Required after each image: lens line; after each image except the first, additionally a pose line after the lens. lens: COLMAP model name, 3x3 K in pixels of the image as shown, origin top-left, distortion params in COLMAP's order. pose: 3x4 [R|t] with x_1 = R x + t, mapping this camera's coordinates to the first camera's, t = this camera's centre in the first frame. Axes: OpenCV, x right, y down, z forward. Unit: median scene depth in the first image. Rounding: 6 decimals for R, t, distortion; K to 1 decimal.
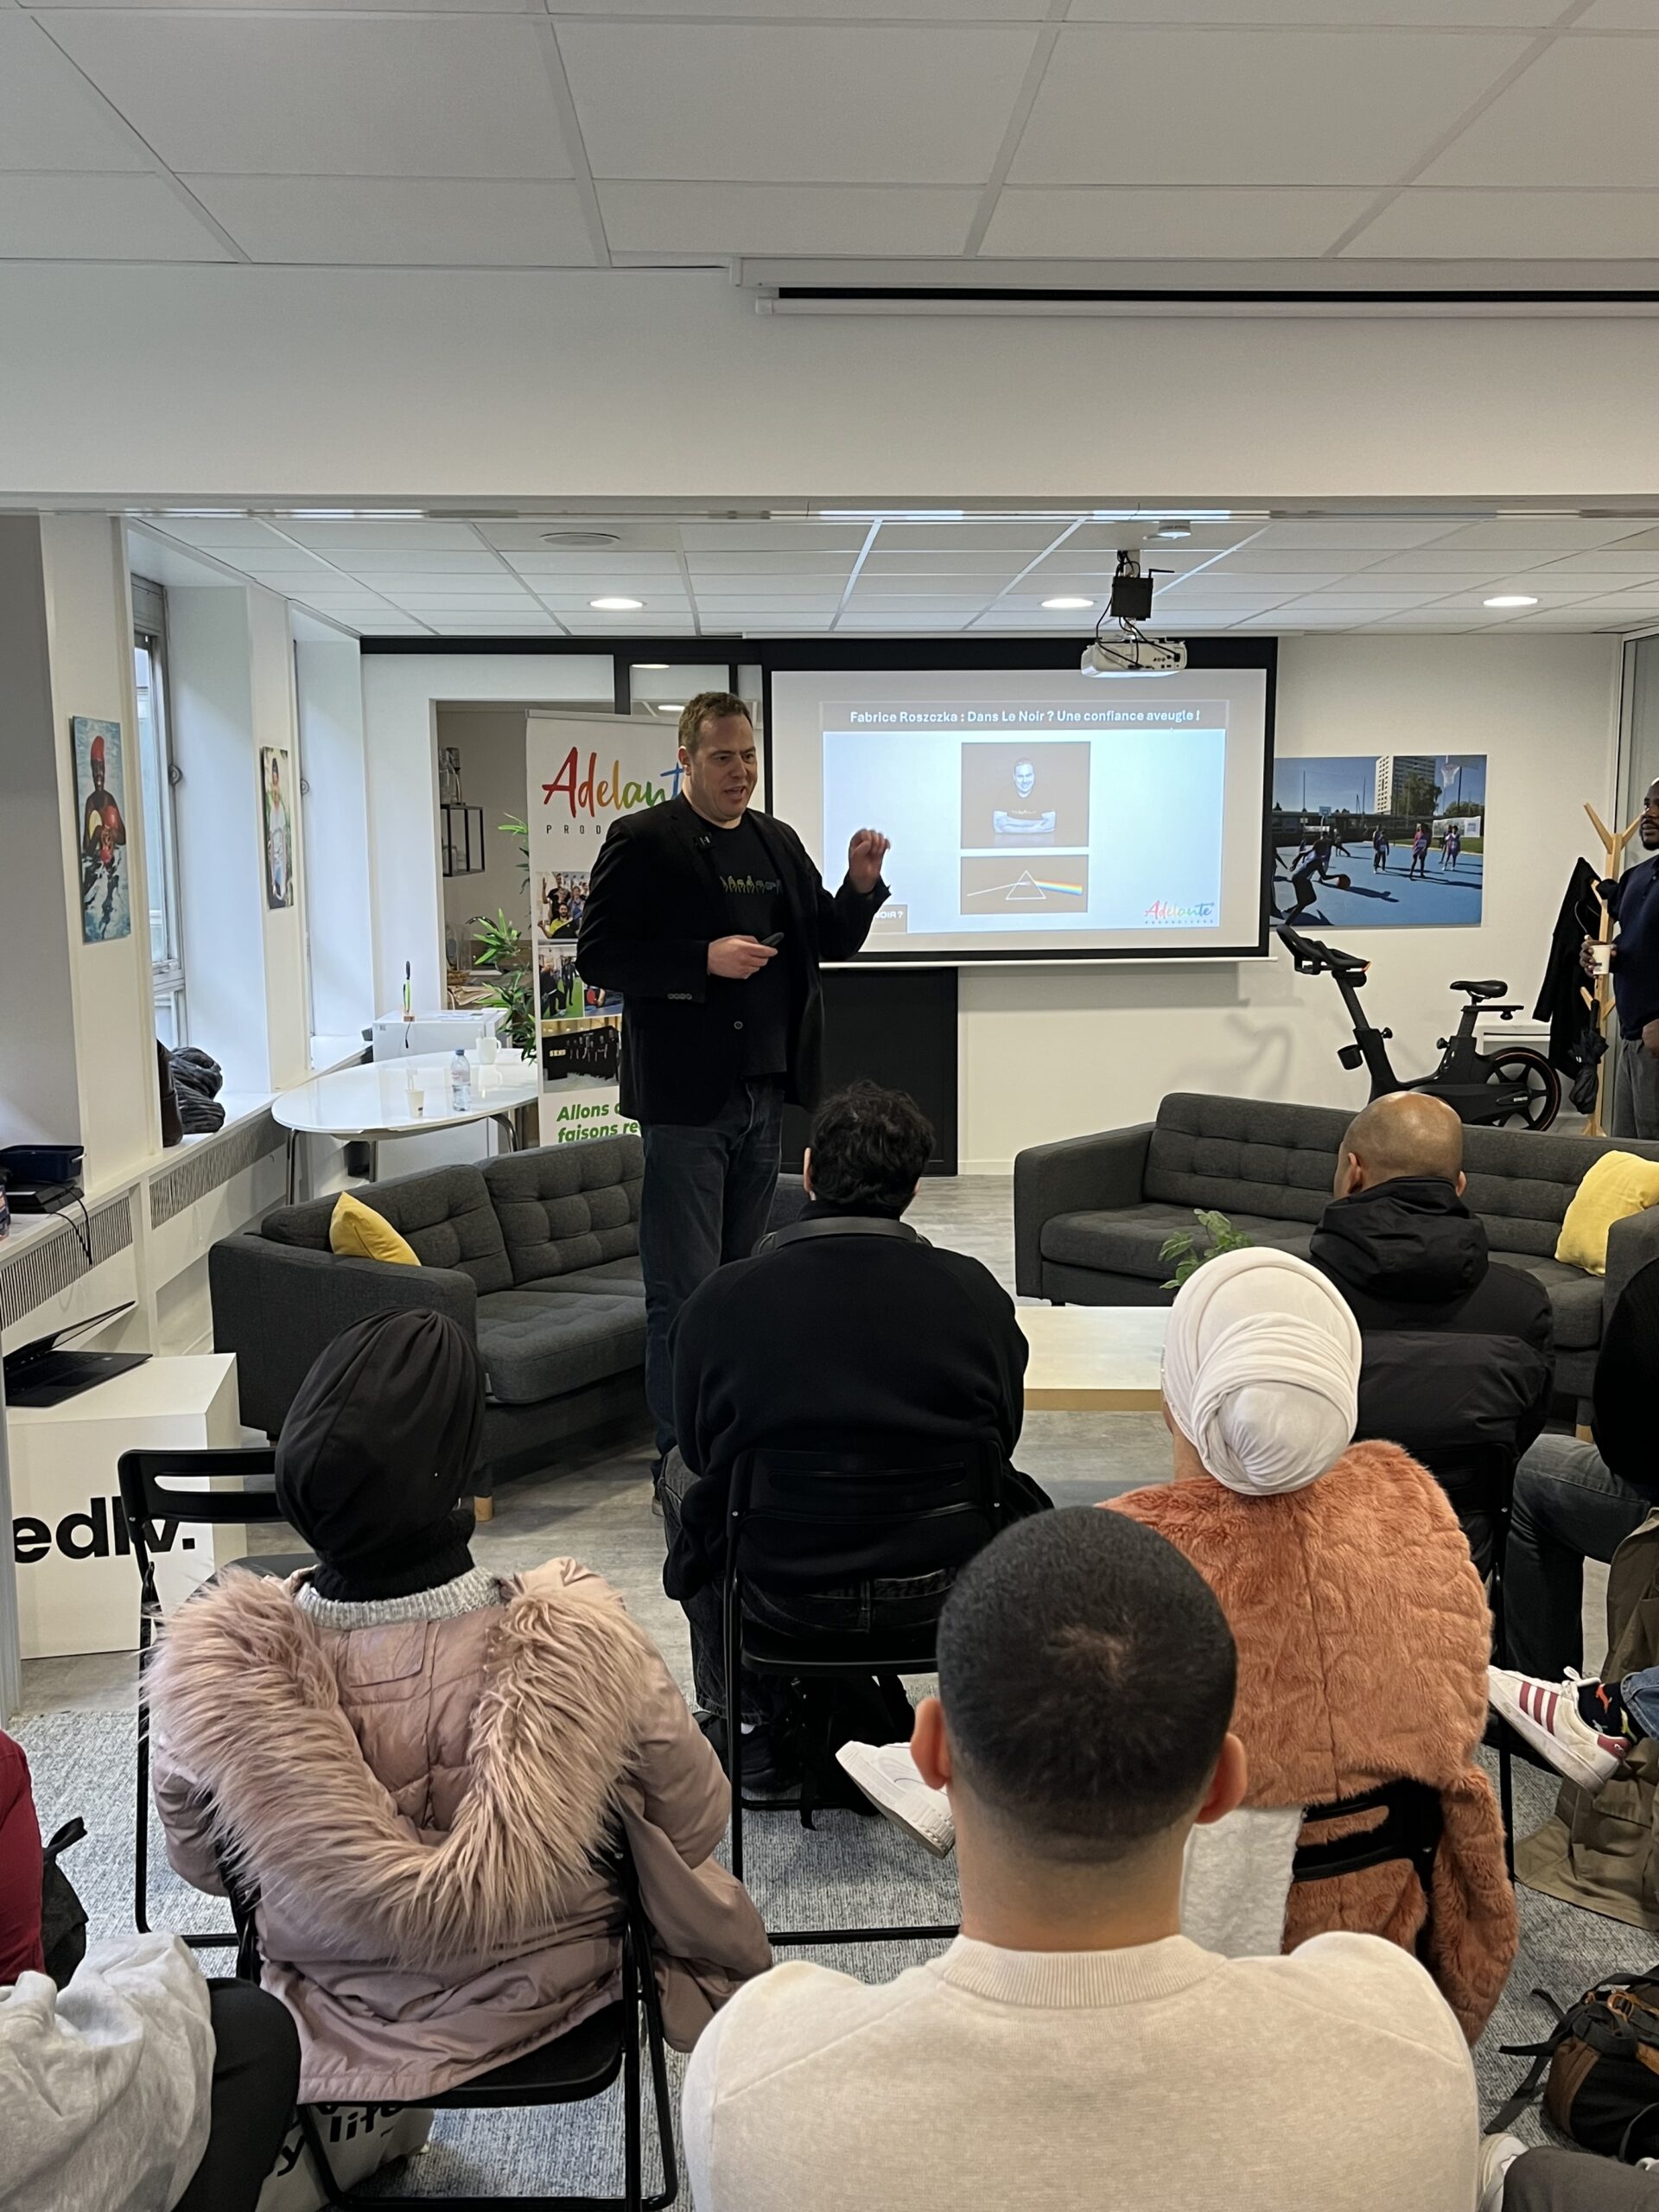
lens RADIAL K [[1992.4, 0, 833.4], [0, 1992.4, 1110.5], [0, 0, 1]] dist [-0.012211, -0.010666]
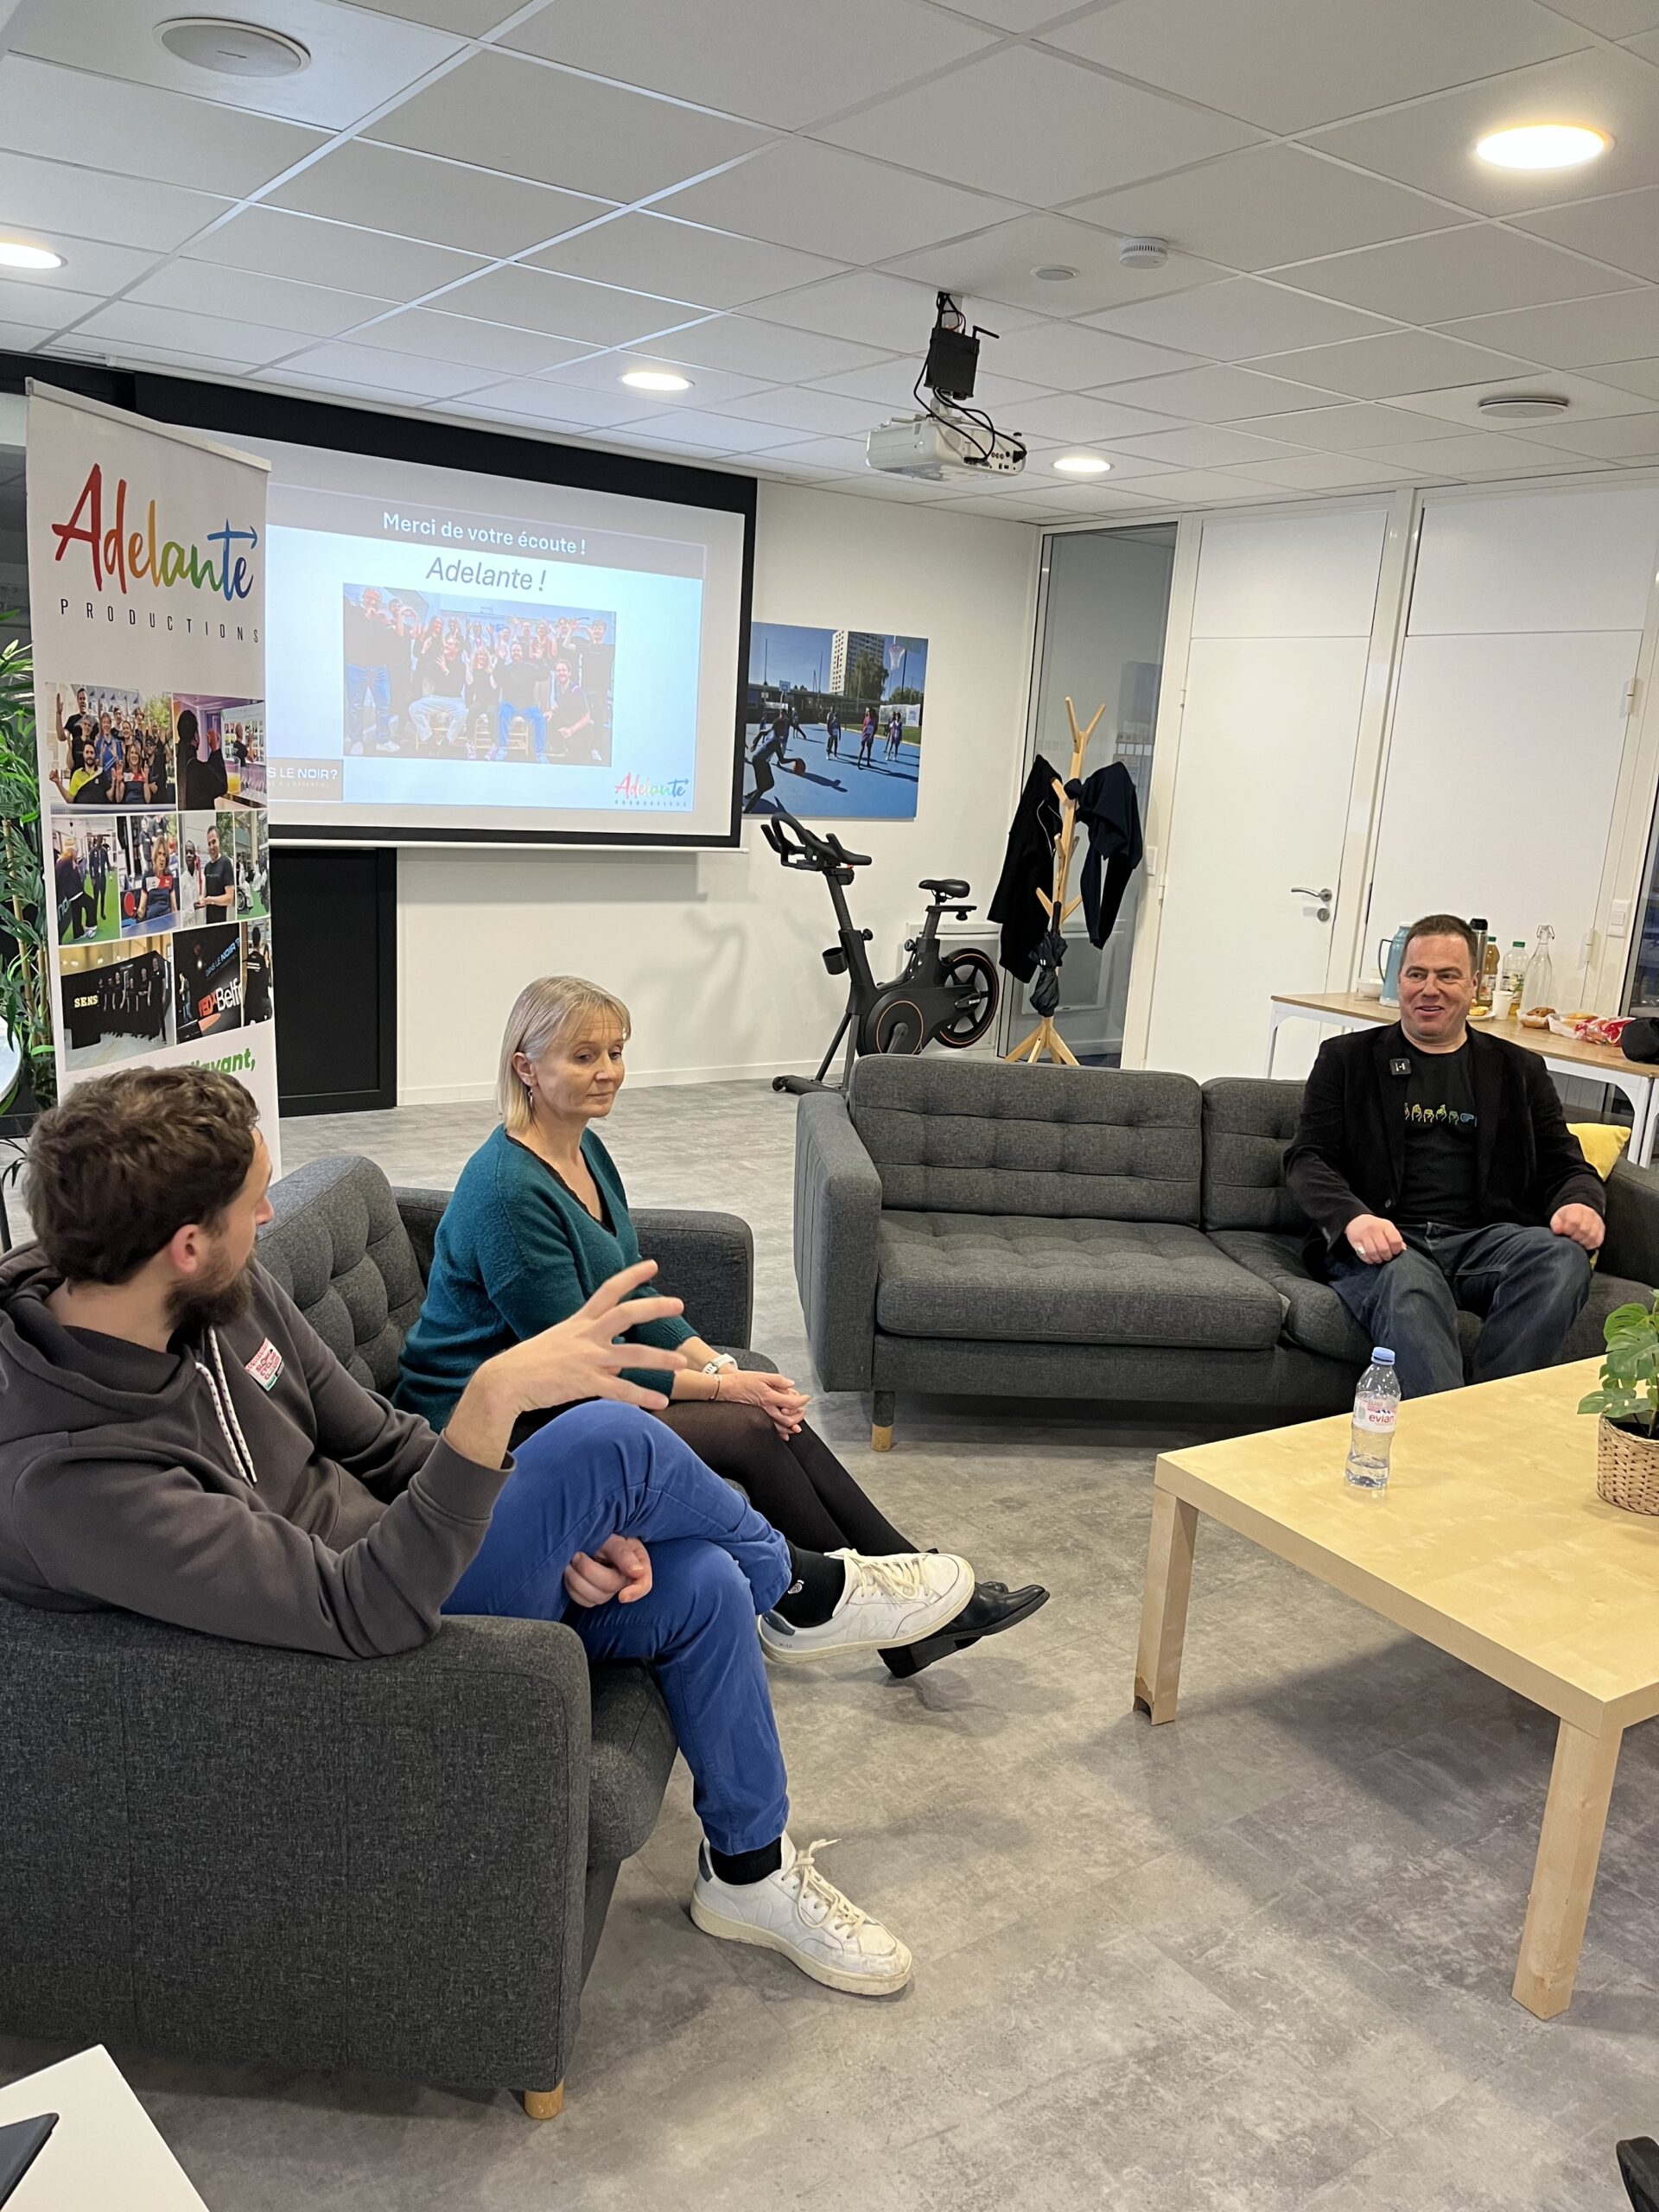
lens RADIAL K [[1689.5, 0, 826.5], [0, 1689.5, 1103.9], [0, 0, 1]] dist [0.050712, -0.009353]
pose [[0.847872, -0.050881, 0.527754, -0.157492], [0.003548, 0.995907, 0.090315, -0.031013], [-0.530189, -0.074704, 0.844582, 0.328600]]
